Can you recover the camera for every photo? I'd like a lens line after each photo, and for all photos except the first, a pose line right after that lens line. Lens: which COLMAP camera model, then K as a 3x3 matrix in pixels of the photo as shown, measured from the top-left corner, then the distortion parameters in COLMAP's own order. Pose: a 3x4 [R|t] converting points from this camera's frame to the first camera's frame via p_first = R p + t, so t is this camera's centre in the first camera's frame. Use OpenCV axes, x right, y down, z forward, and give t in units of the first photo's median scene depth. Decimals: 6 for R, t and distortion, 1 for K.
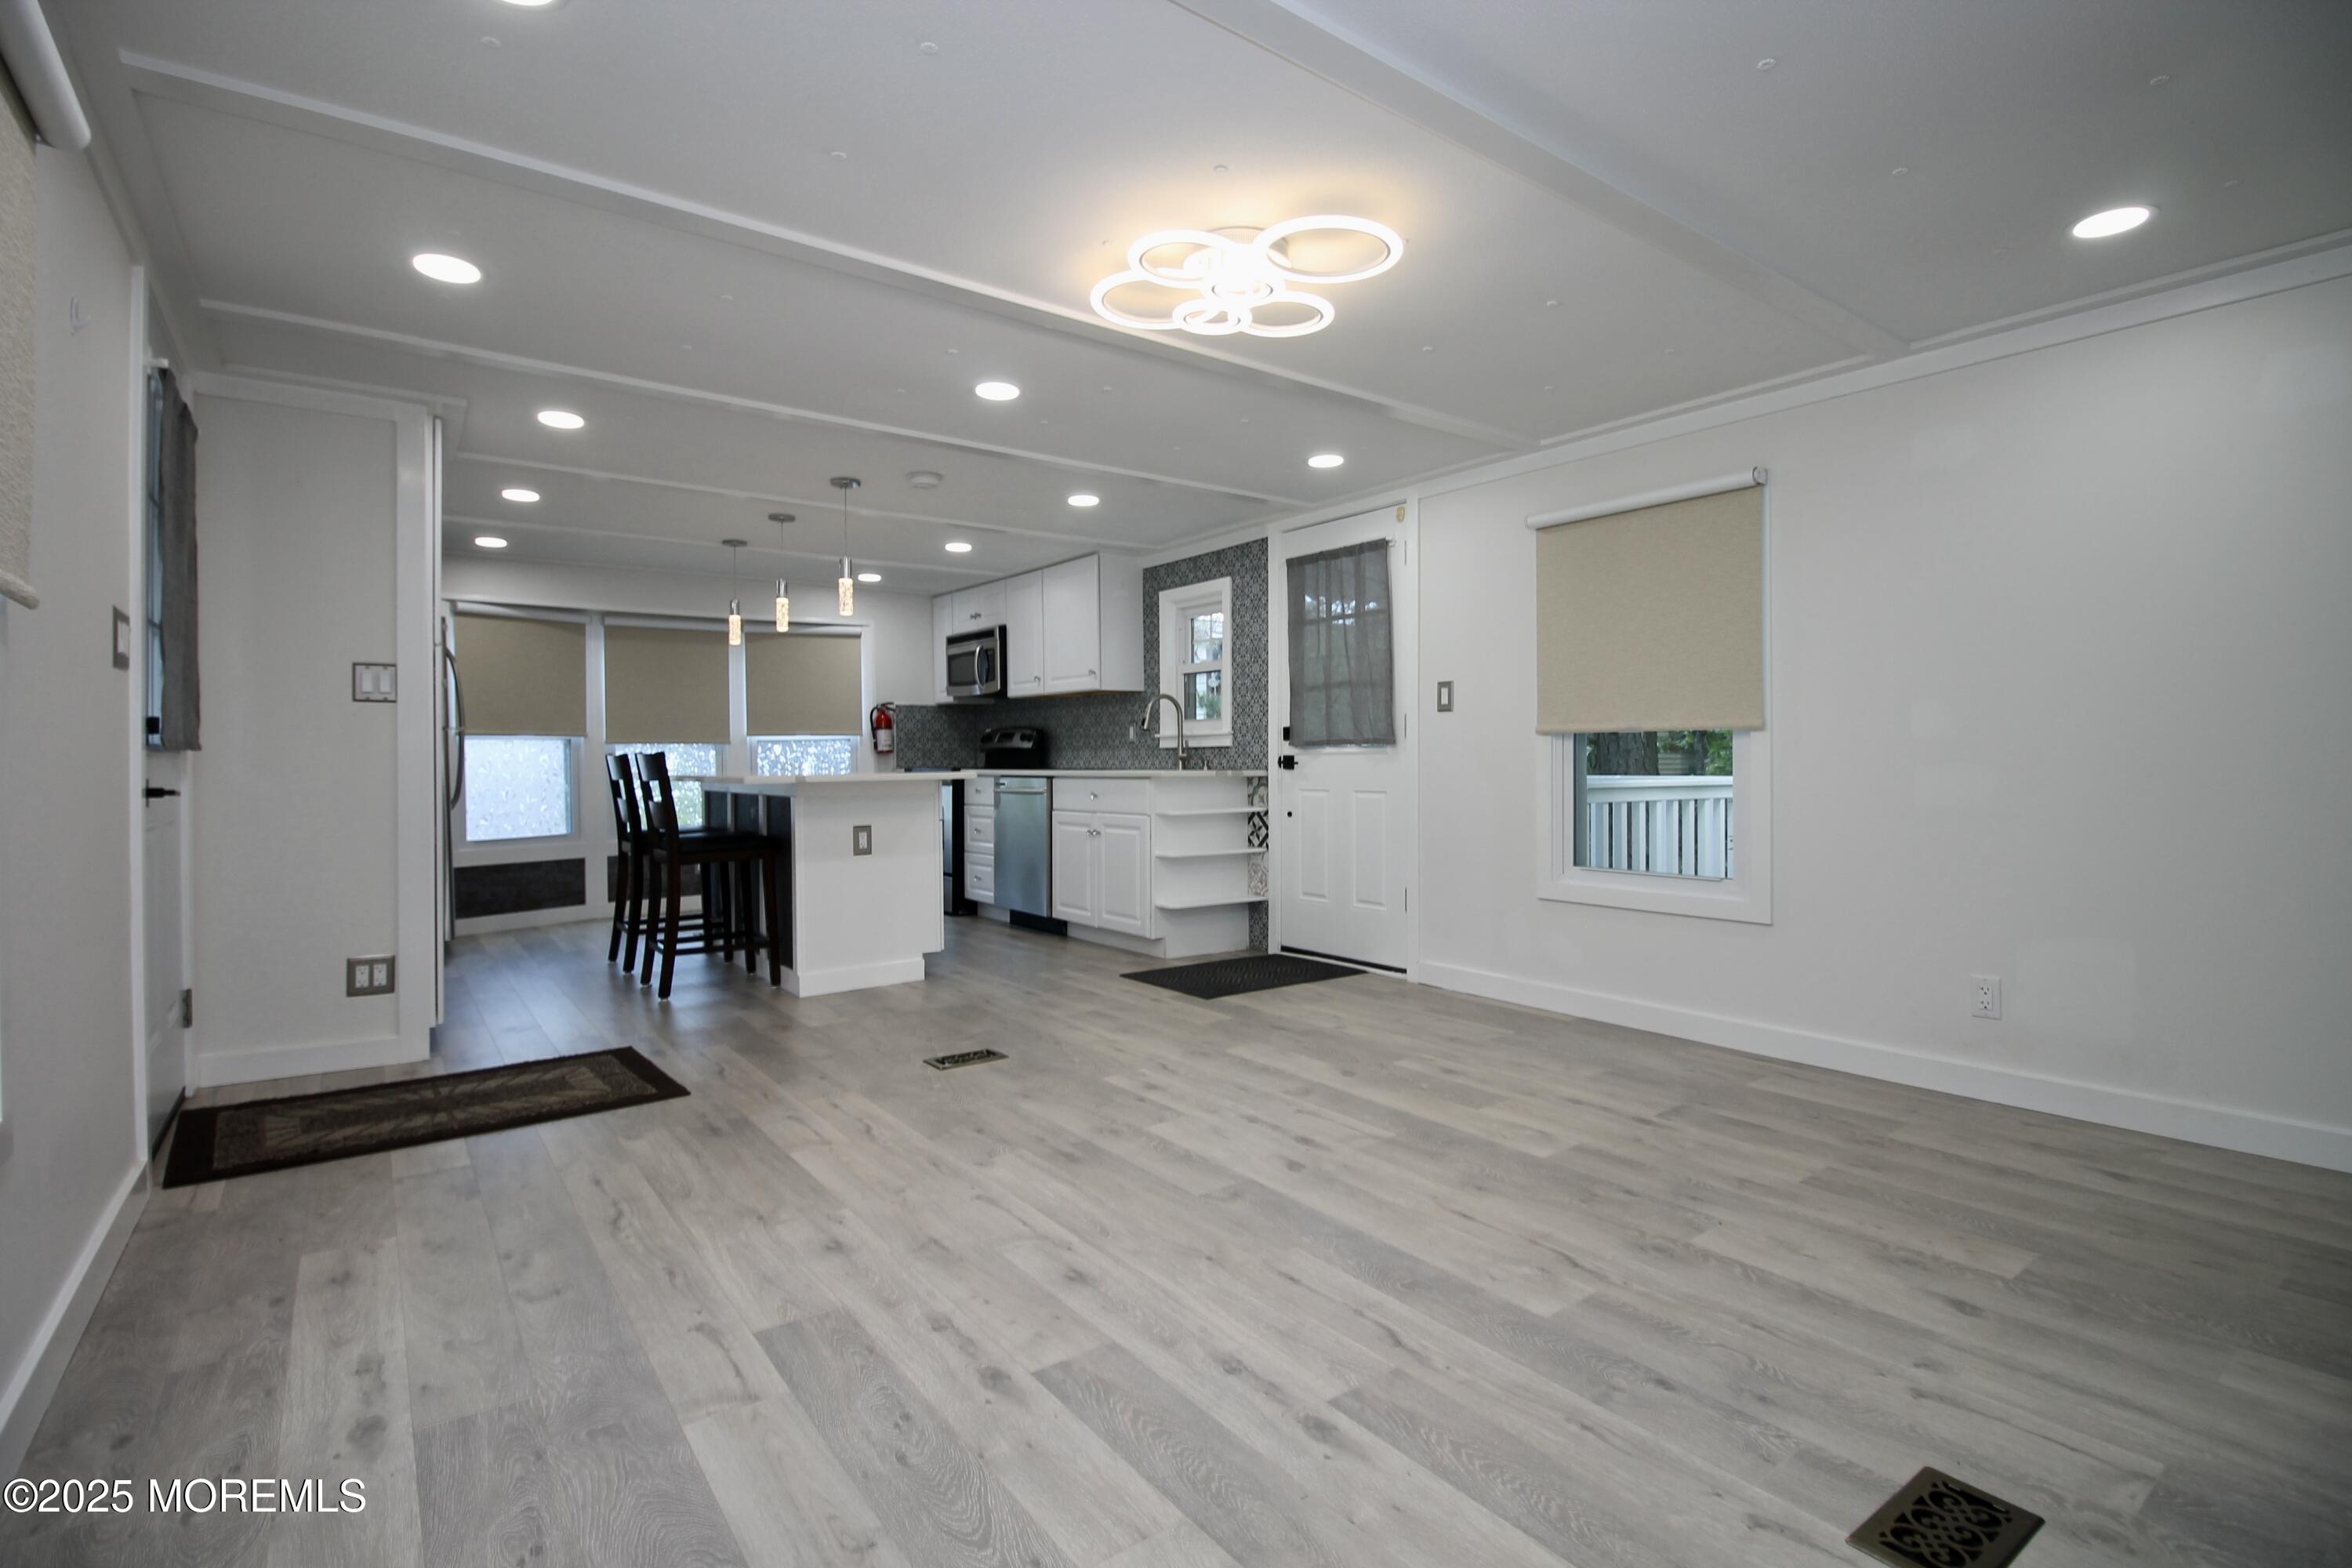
lens RADIAL K [[1098.7, 0, 1182.1], [0, 1098.7, 761.8], [0, 0, 1]] dist [-0.003054, -0.011582]
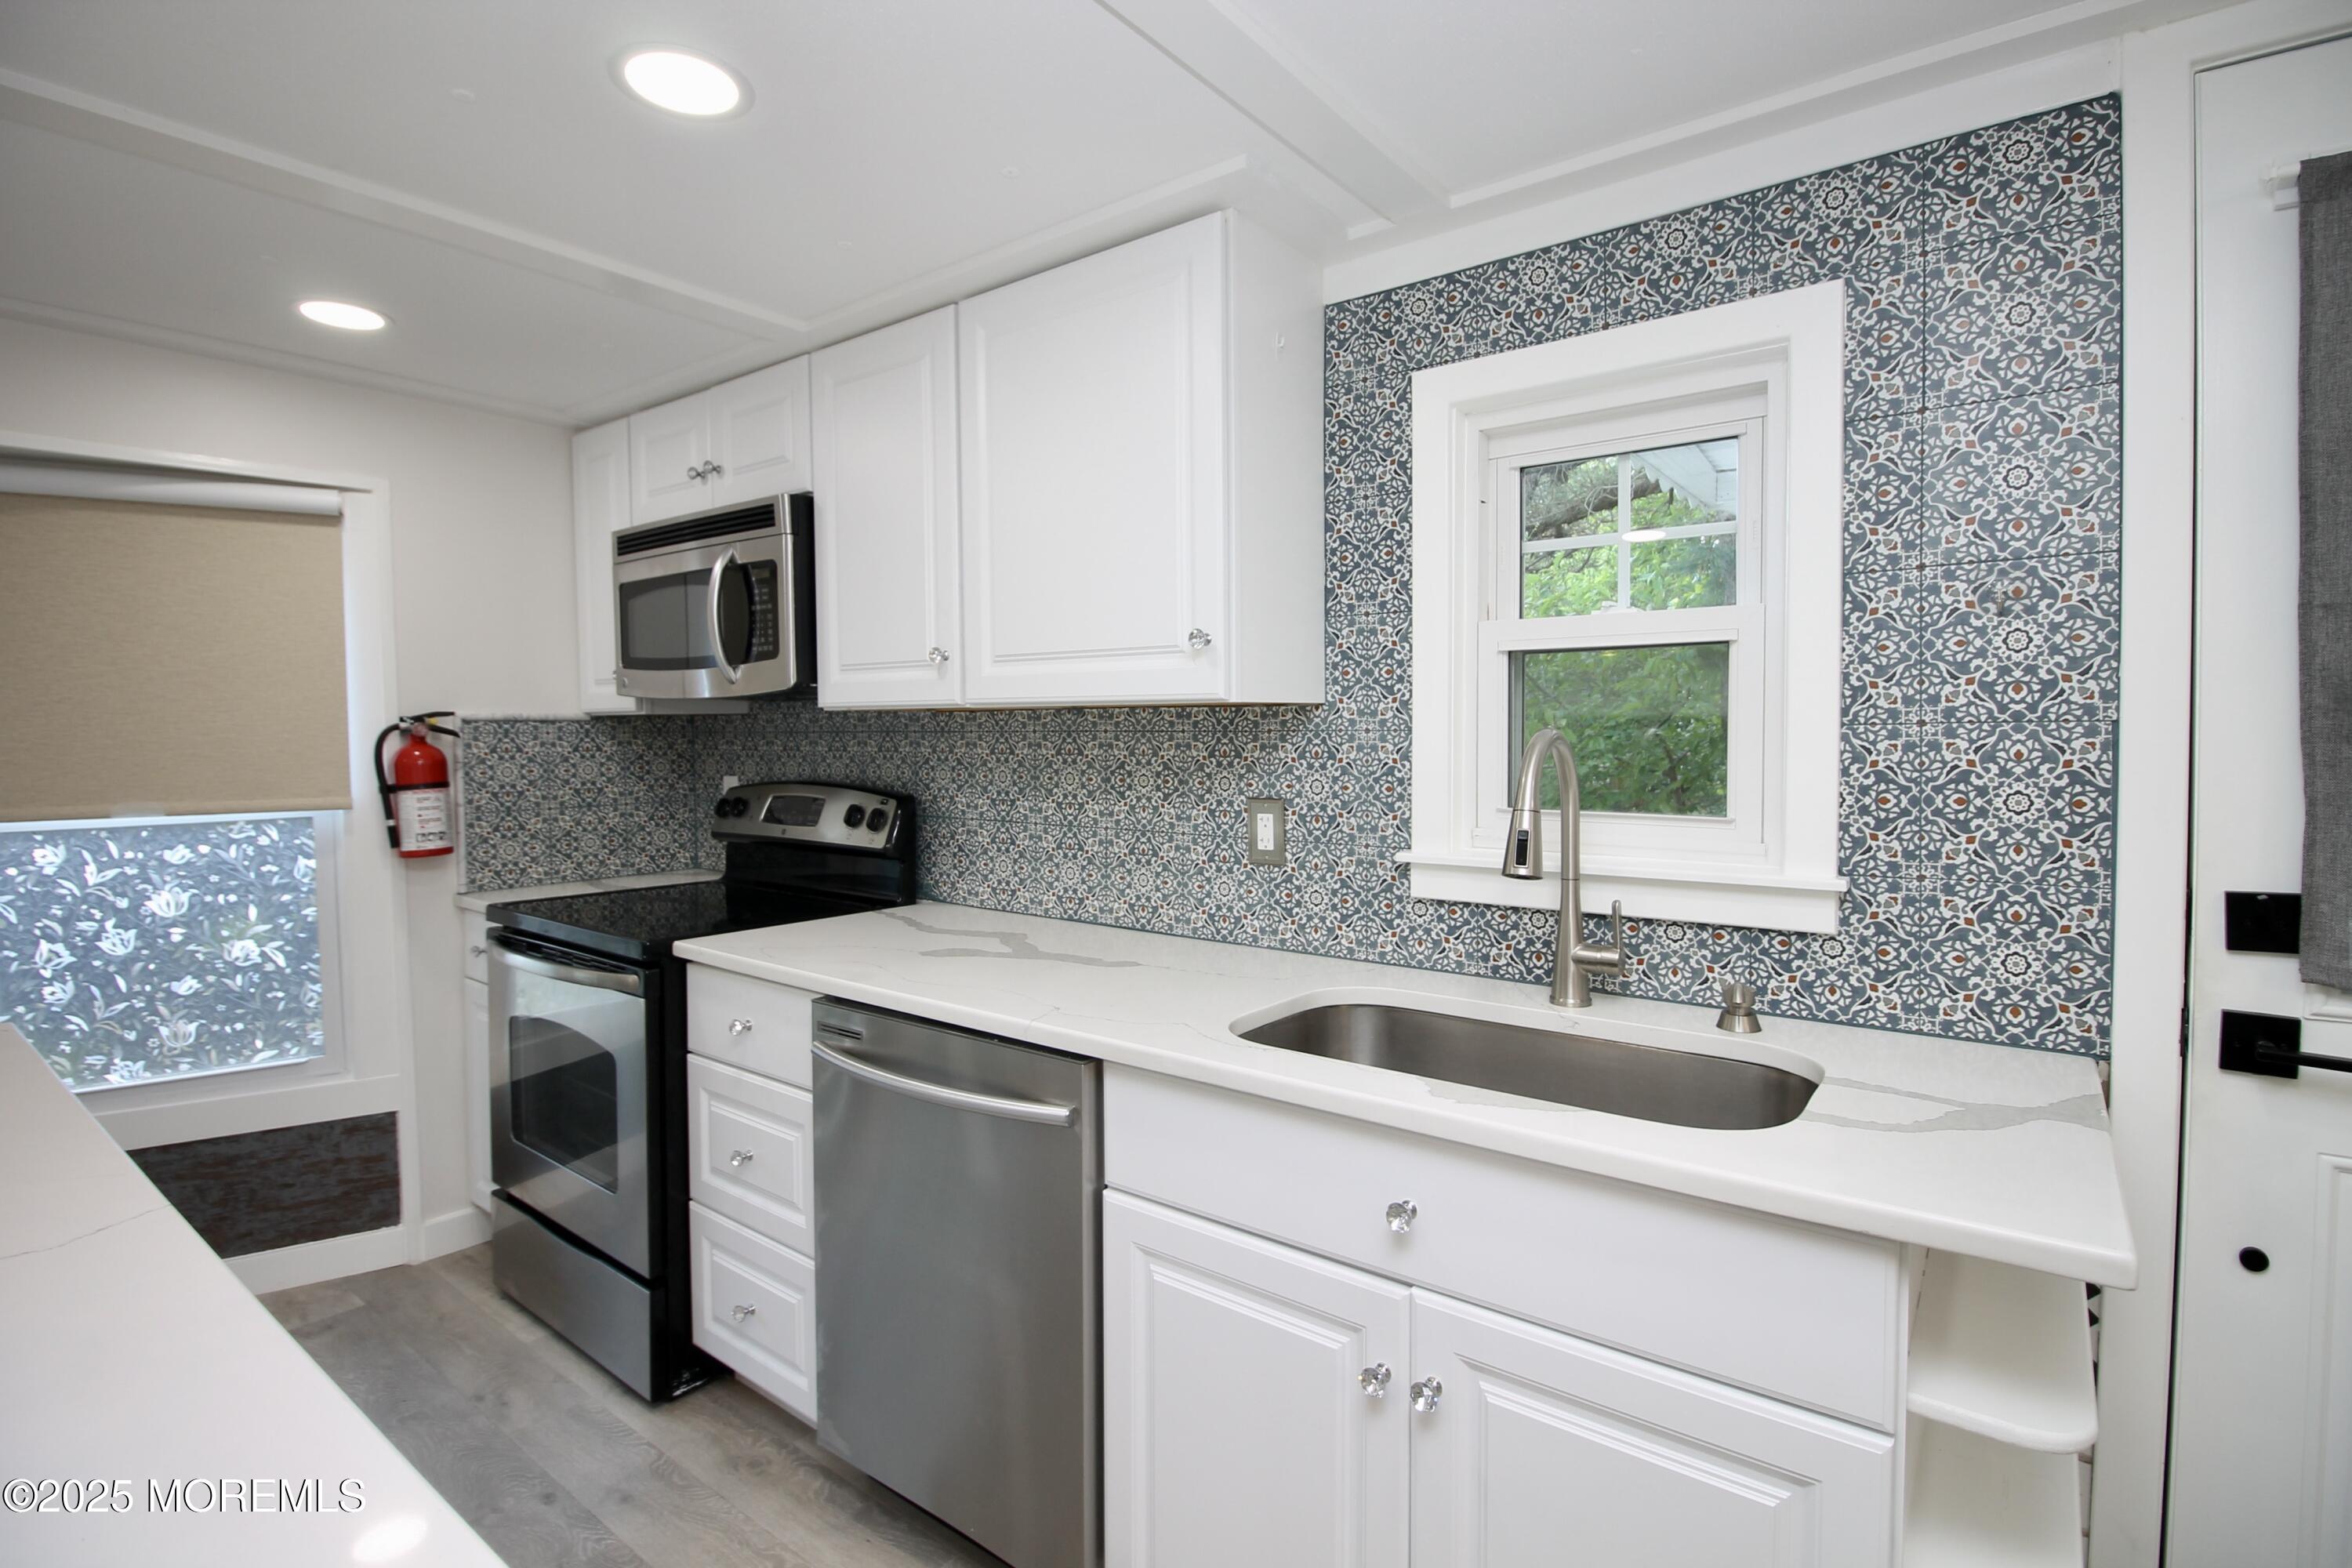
lens RADIAL K [[1098.7, 0, 1182.2], [0, 1098.7, 762.6], [0, 0, 1]] dist [-0.003054, -0.011582]
pose [[0.962107, -0.006189, 0.272602, -0.173962], [-0.000109, 0.999734, 0.023080, -0.060435], [-0.272673, -0.022235, 0.961850, 0.782060]]
